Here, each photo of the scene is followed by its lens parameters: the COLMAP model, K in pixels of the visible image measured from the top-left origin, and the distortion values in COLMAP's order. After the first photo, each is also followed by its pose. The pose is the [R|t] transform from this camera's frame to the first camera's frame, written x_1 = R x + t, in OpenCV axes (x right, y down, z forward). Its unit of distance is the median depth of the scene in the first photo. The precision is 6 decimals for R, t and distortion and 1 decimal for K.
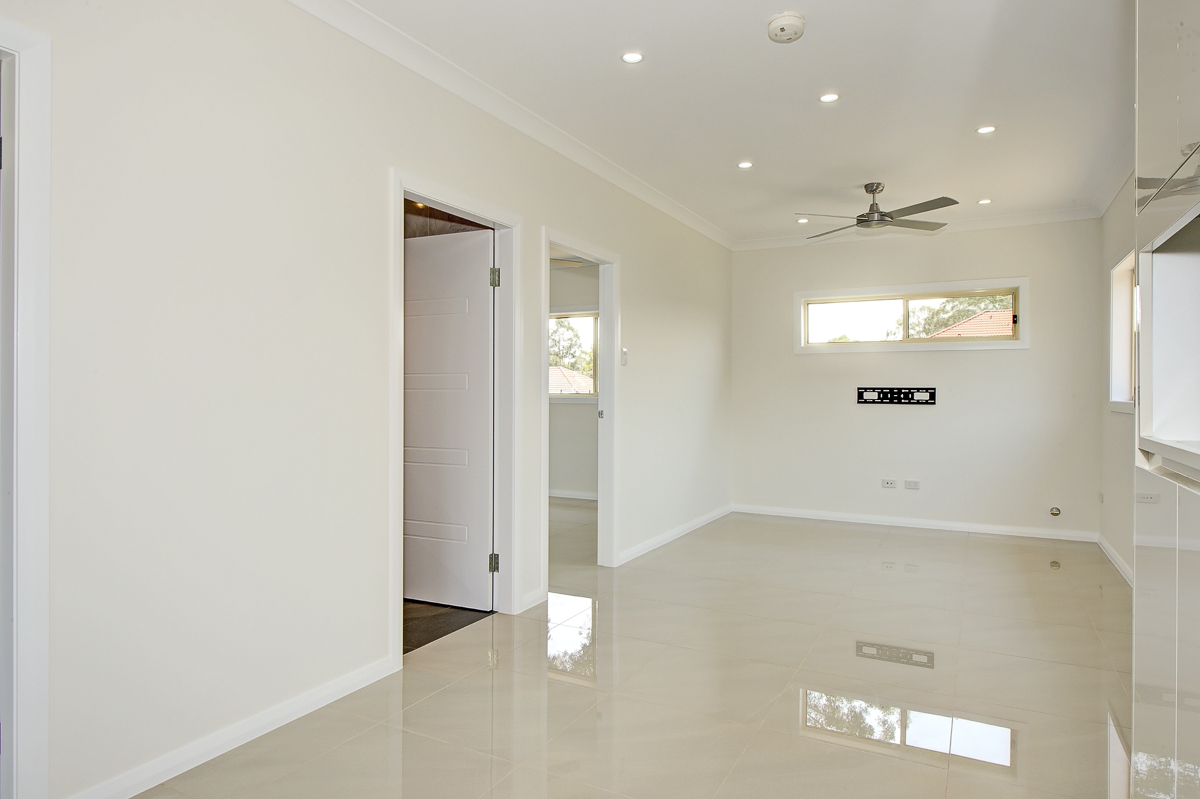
lens RADIAL K [[718.0, 0, 601.4], [0, 718.0, 397.7], [0, 0, 1]] dist [-0.012790, -0.001854]
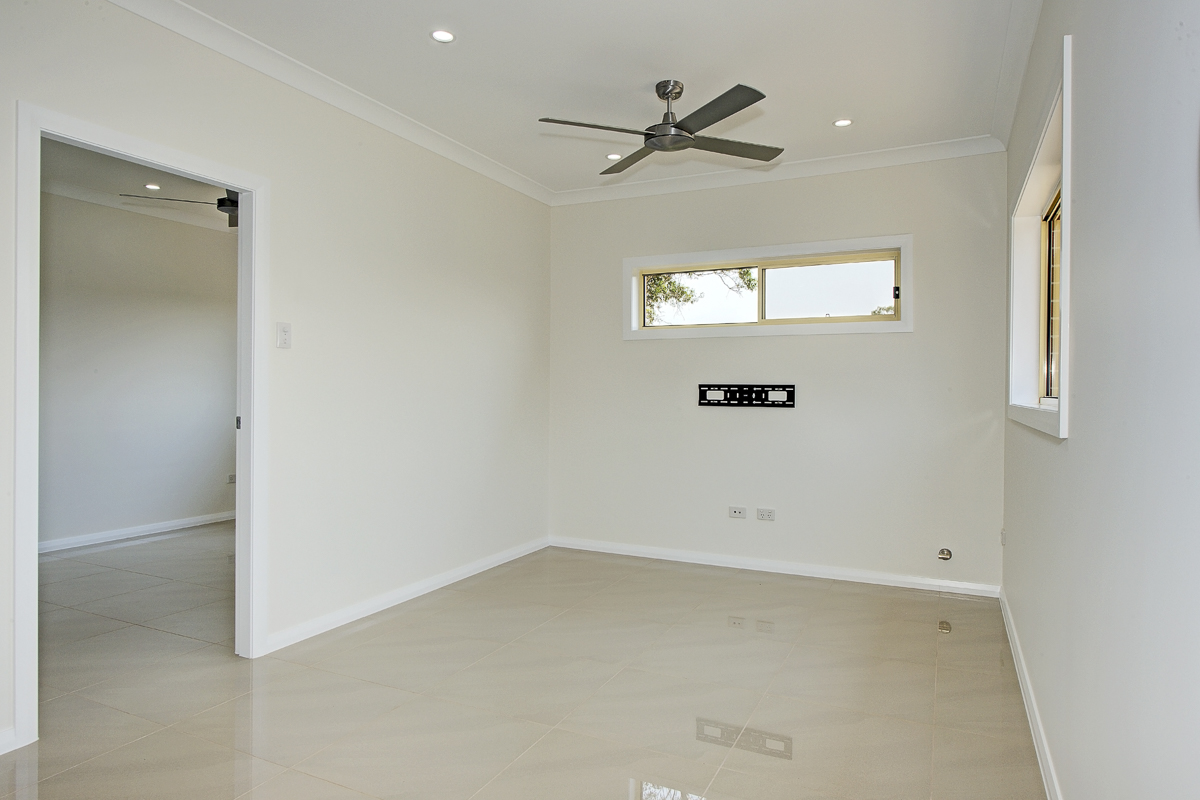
lens RADIAL K [[718.0, 0, 608.7], [0, 718.0, 401.9], [0, 0, 1]] dist [-0.012790, -0.001854]
pose [[0.999191, 0.002643, 0.040129, 0.240389], [-0.002953, 0.999966, 0.007668, -0.001361], [-0.040107, -0.007780, 0.999165, 0.259111]]
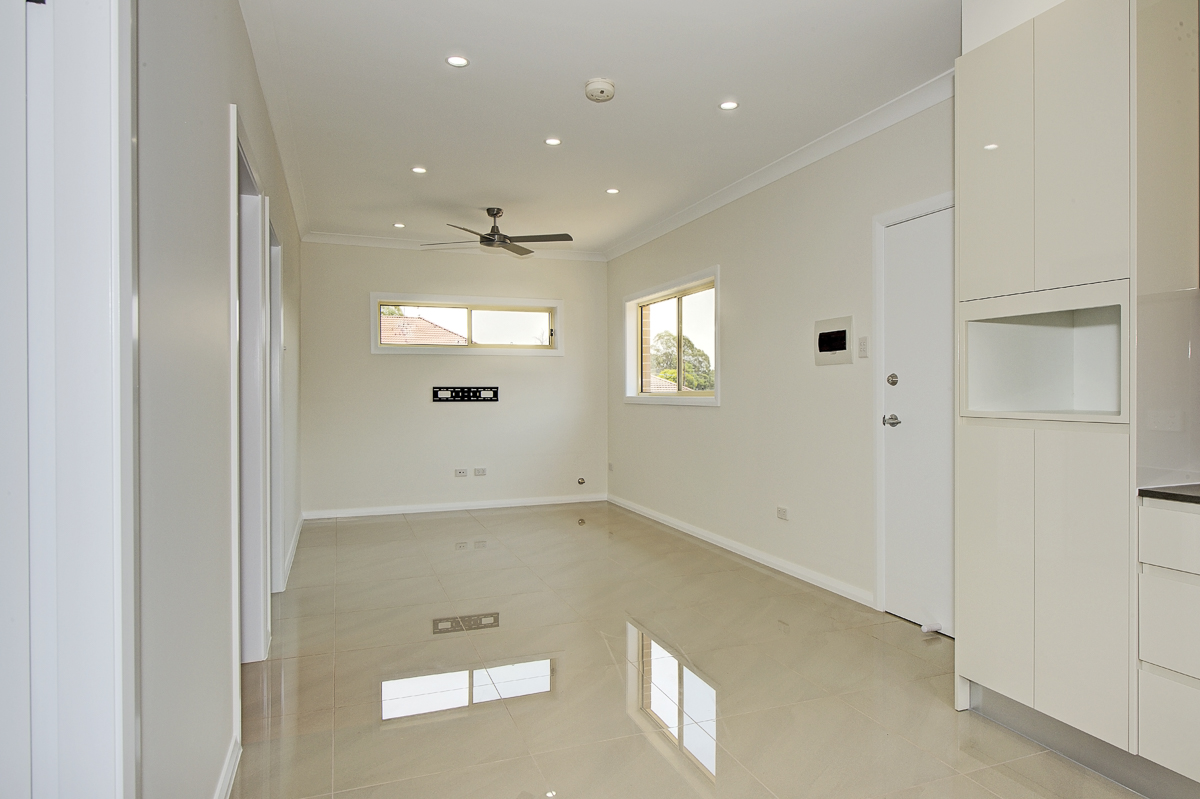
lens RADIAL K [[718.0, 0, 599.9], [0, 718.0, 398.9], [0, 0, 1]] dist [-0.012790, -0.001854]
pose [[0.664428, -0.013466, 0.747231, -0.297233], [0.010217, 0.999908, 0.008935, -0.003309], [-0.747282, 0.001698, 0.664505, 0.091988]]
